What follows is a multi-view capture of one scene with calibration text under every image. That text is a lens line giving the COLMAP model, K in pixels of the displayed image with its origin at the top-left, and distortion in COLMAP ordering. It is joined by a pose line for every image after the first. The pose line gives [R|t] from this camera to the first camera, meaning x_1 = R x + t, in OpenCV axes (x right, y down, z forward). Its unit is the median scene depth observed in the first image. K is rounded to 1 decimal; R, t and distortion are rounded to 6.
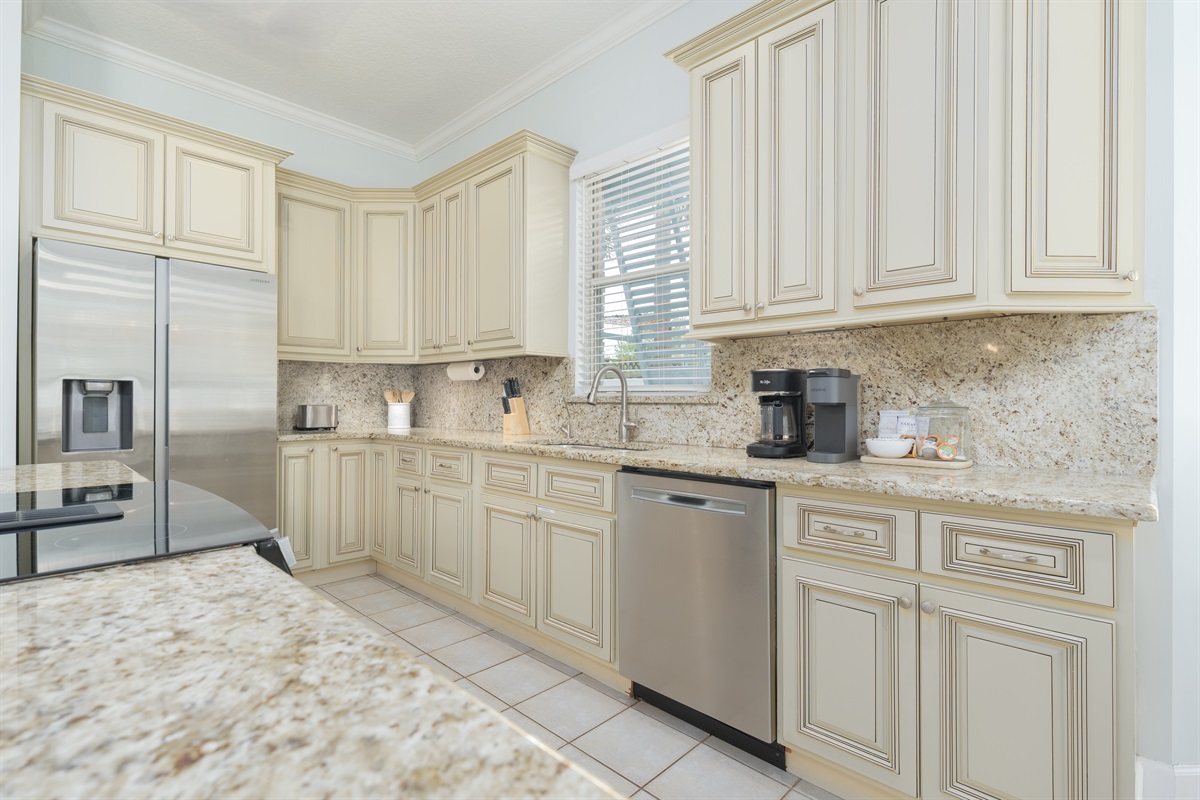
lens RADIAL K [[559.5, 0, 598.5], [0, 559.5, 397.1], [0, 0, 1]] dist [-0.002879, -0.000135]
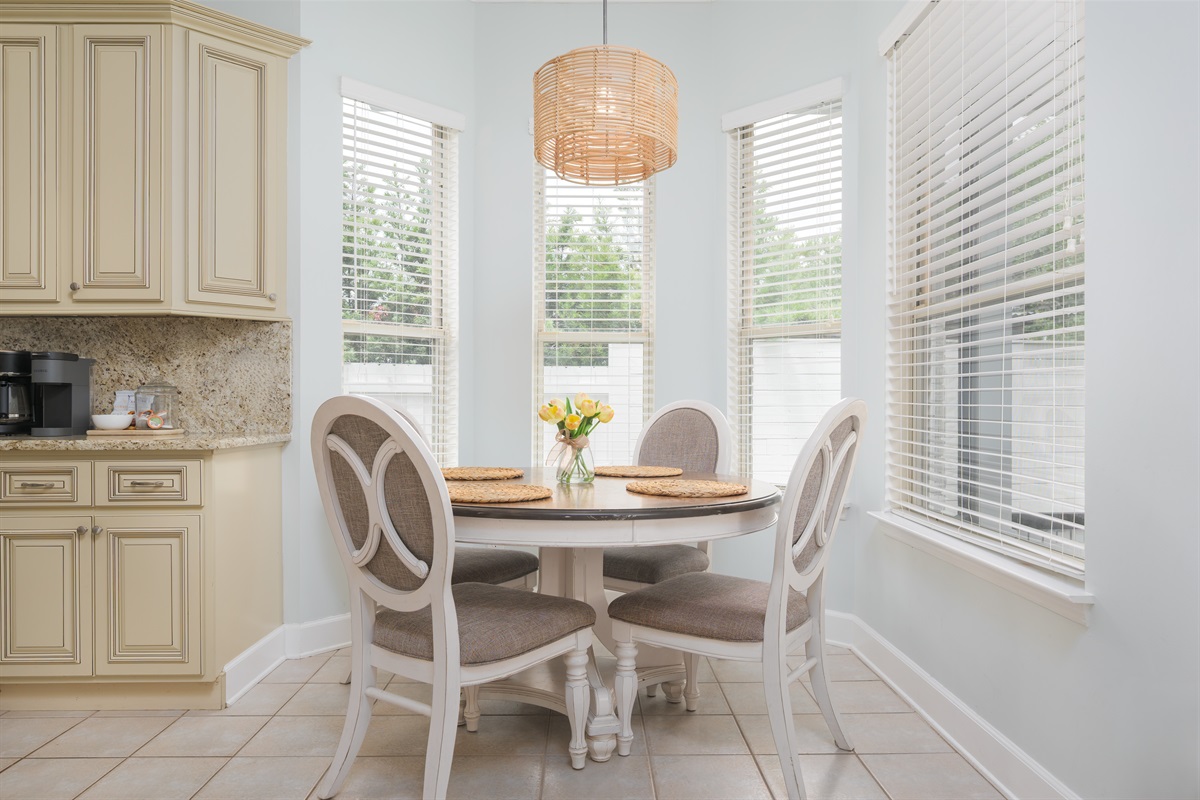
lens RADIAL K [[788.0, 0, 599.4], [0, 788.0, 399.2], [0, 0, 1]] dist [-0.006702, -0.001284]
pose [[0.702992, -0.001398, 0.711197, 0.069909], [-0.002639, 0.999986, 0.004574, 0.035160], [-0.711193, -0.005092, 0.702978, -0.932301]]
